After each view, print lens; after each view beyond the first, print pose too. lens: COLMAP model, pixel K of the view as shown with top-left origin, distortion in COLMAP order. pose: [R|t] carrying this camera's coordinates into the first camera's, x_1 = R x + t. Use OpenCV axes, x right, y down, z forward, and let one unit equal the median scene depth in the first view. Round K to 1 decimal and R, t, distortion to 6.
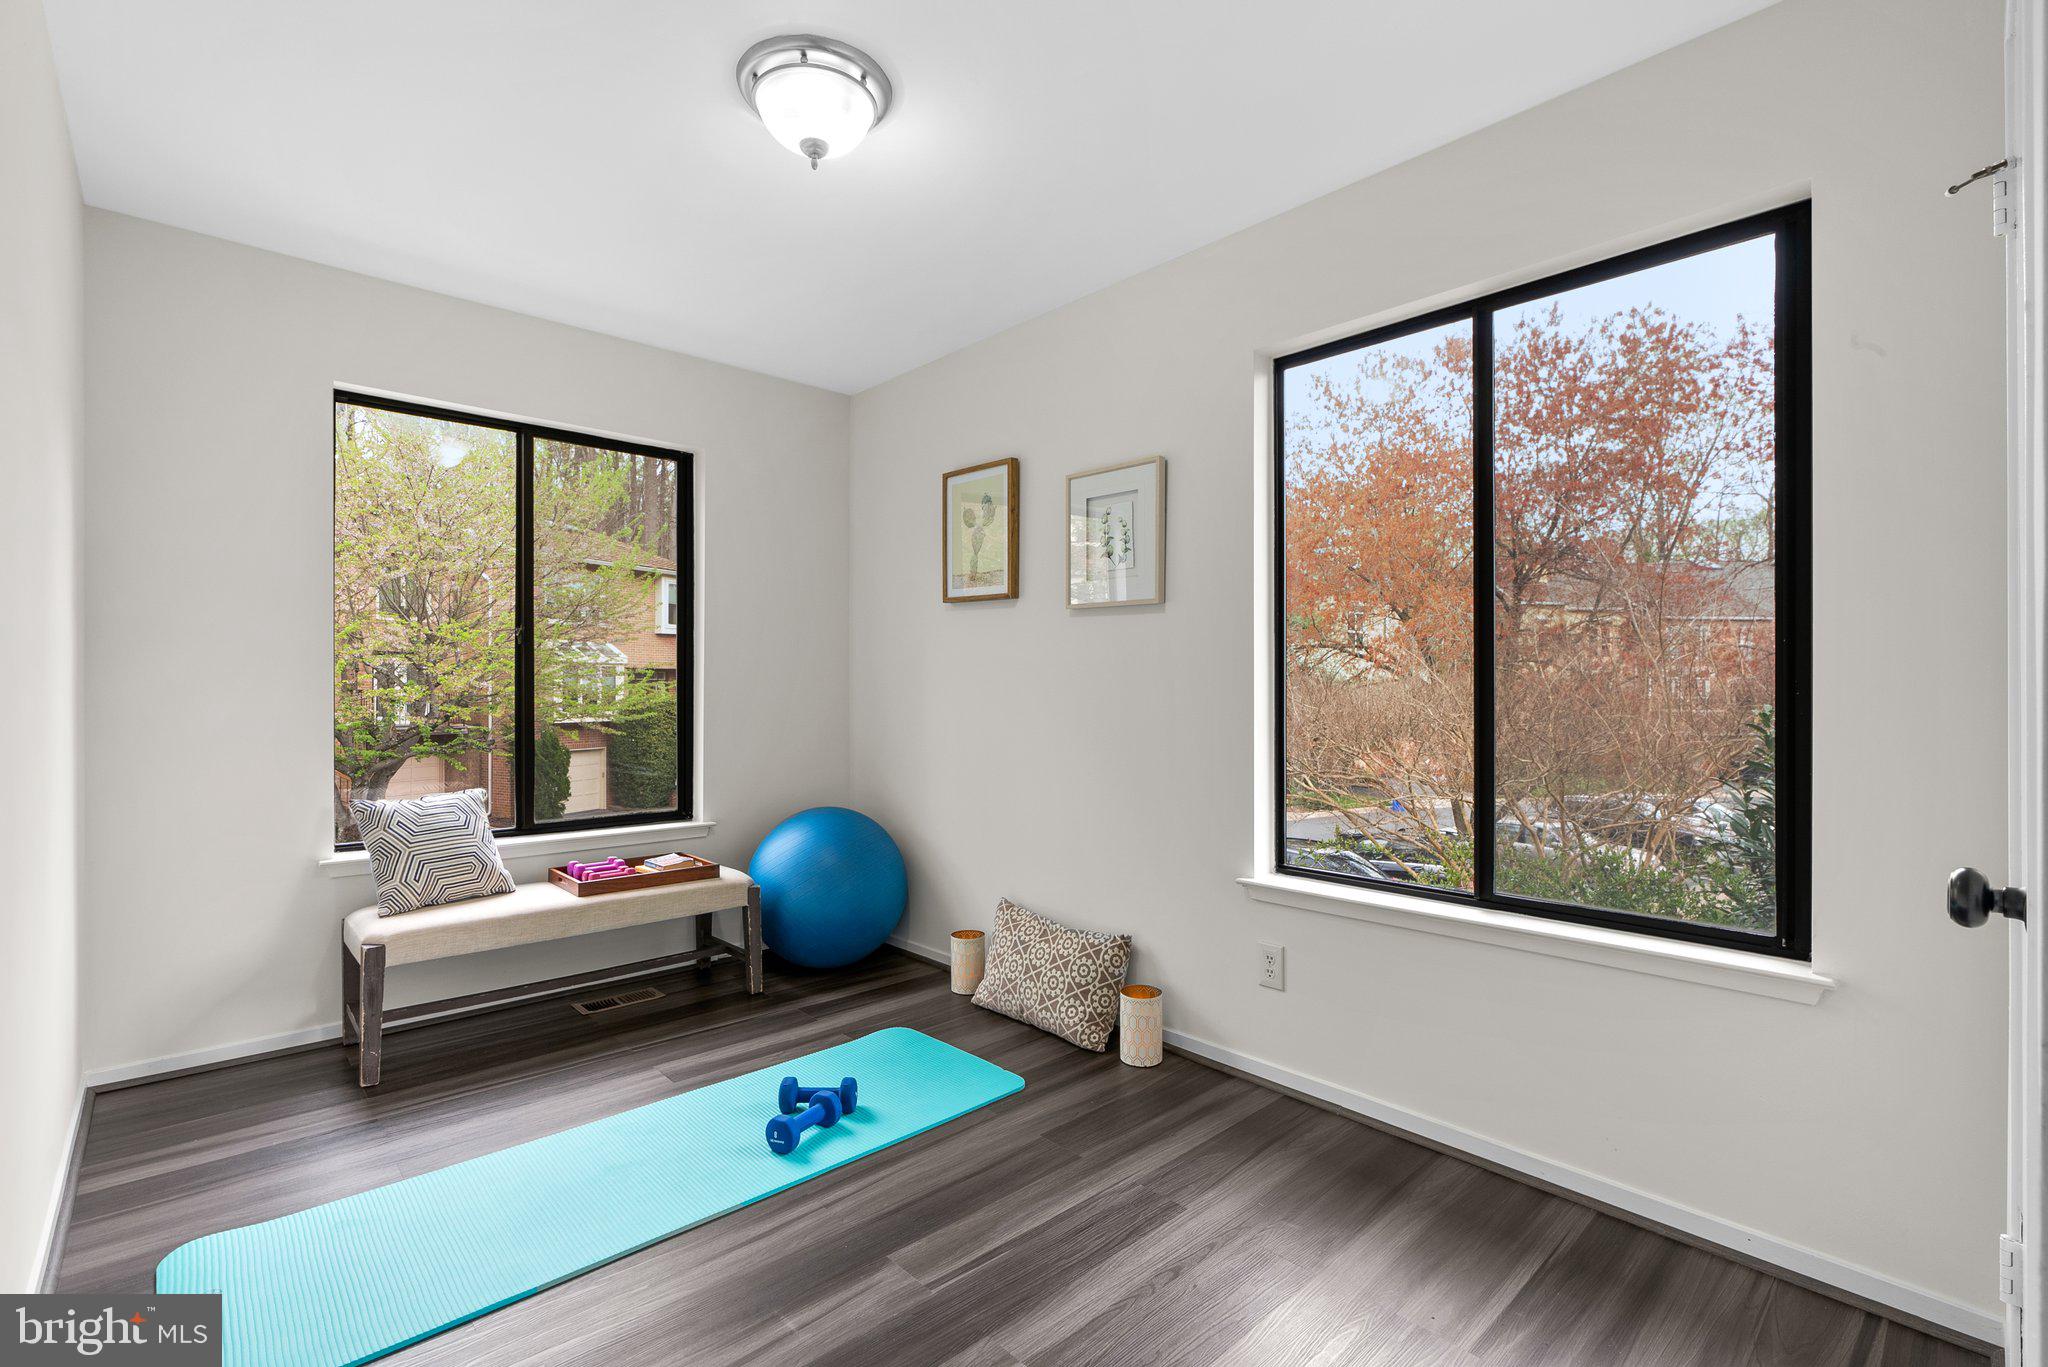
lens RADIAL K [[935.8, 0, 1021.2], [0, 935.8, 676.5], [0, 0, 1]] dist [-0.010301, 0.005164]
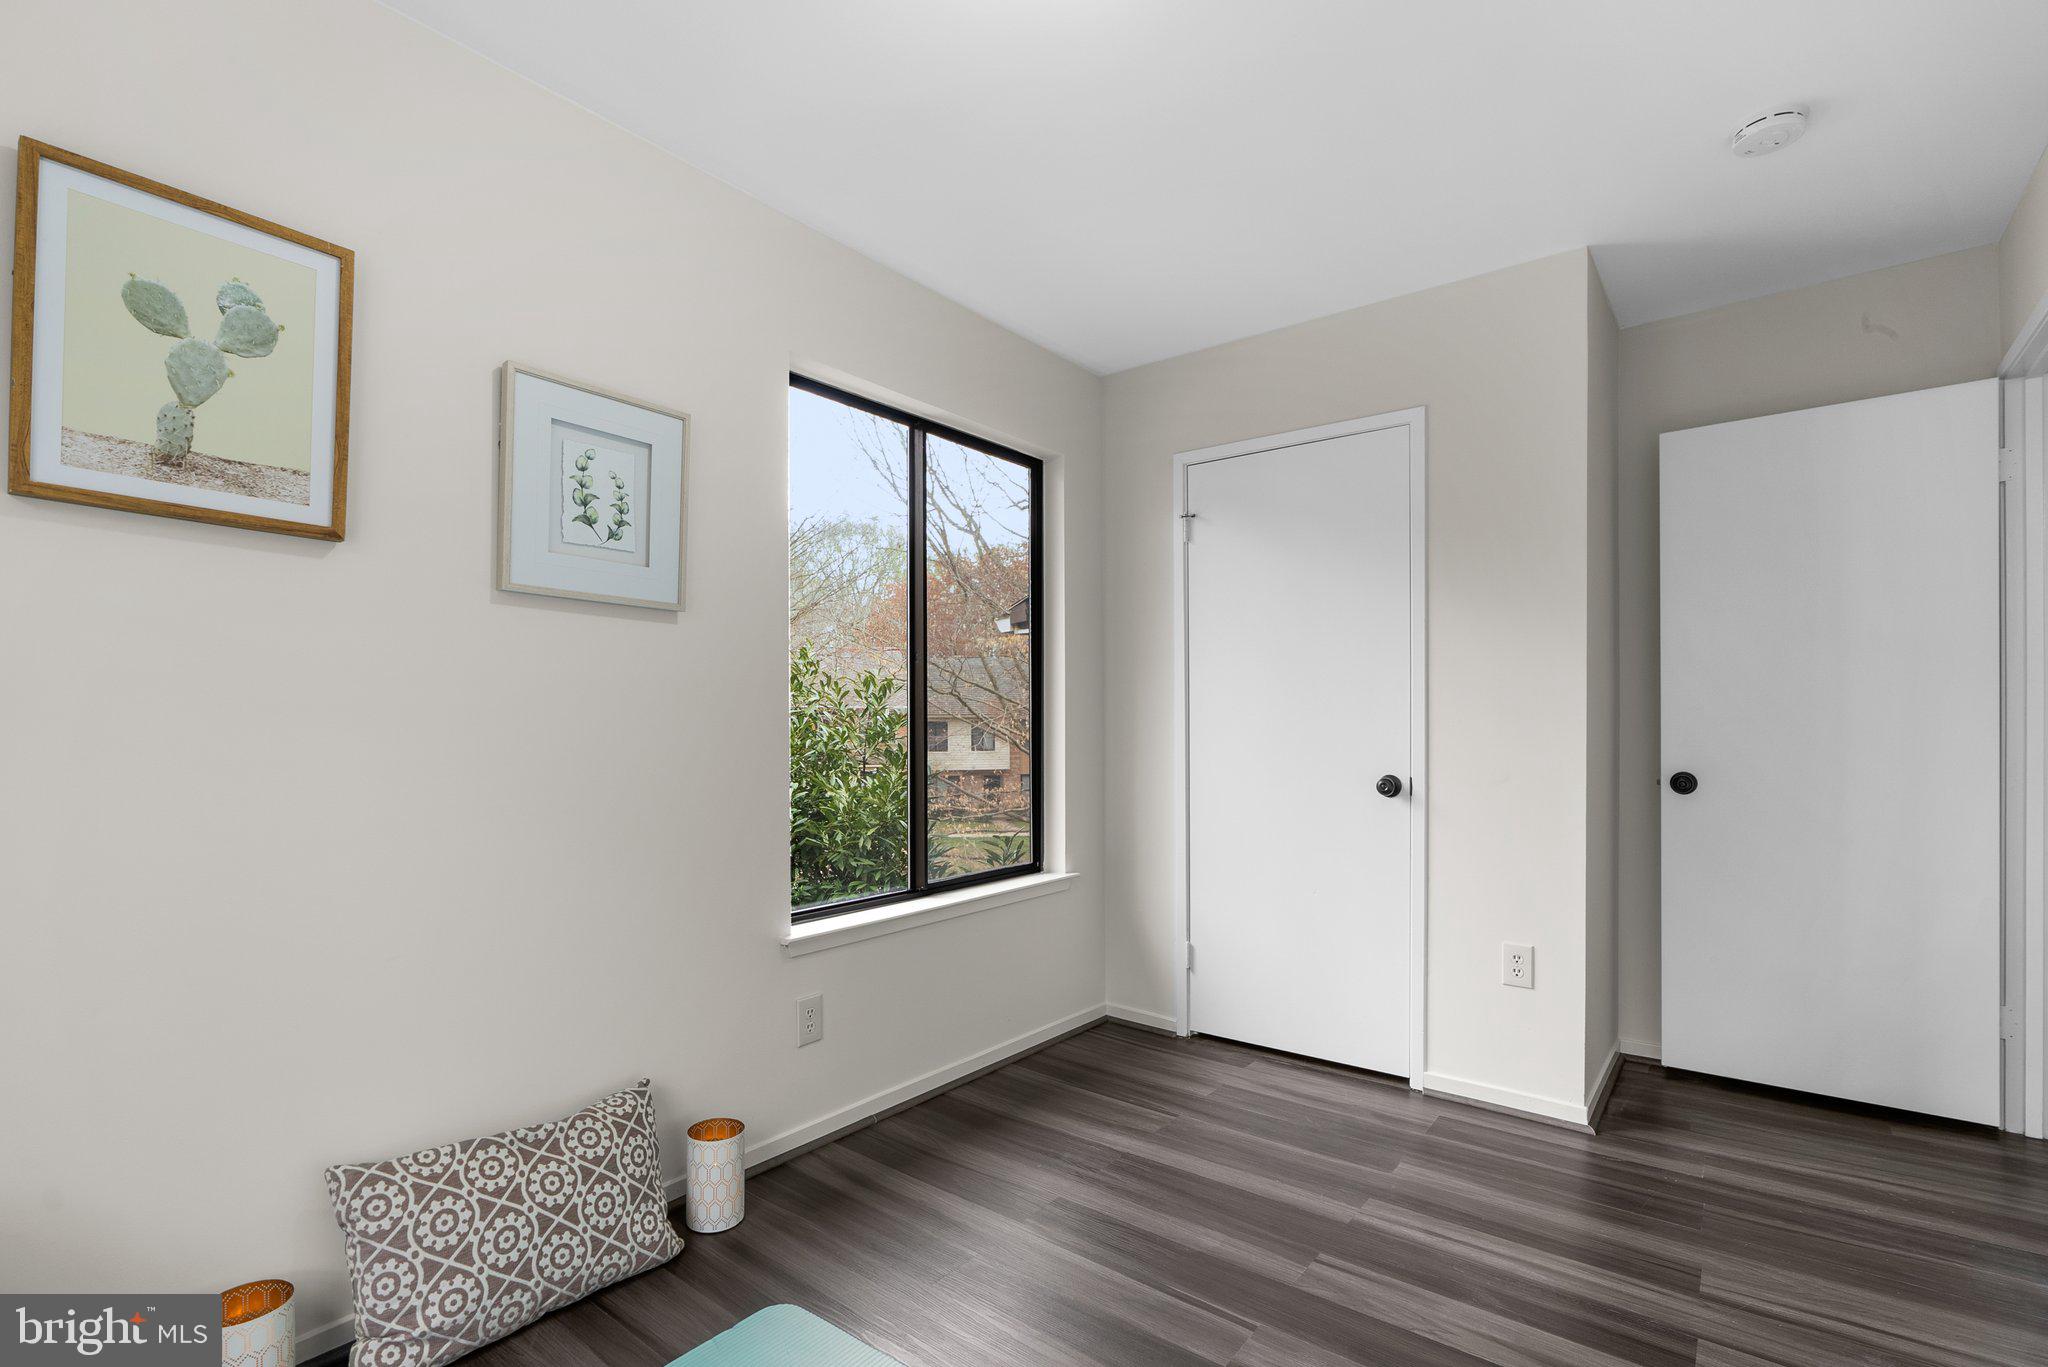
lens RADIAL K [[935.8, 0, 998.8], [0, 935.8, 734.0], [0, 0, 1]] dist [-0.010301, 0.005164]
pose [[-0.145951, -0.006936, 0.989267, -0.603830], [-0.002941, 0.999974, 0.006578, 0.013379], [-0.989287, -0.001949, -0.145968, 0.828951]]
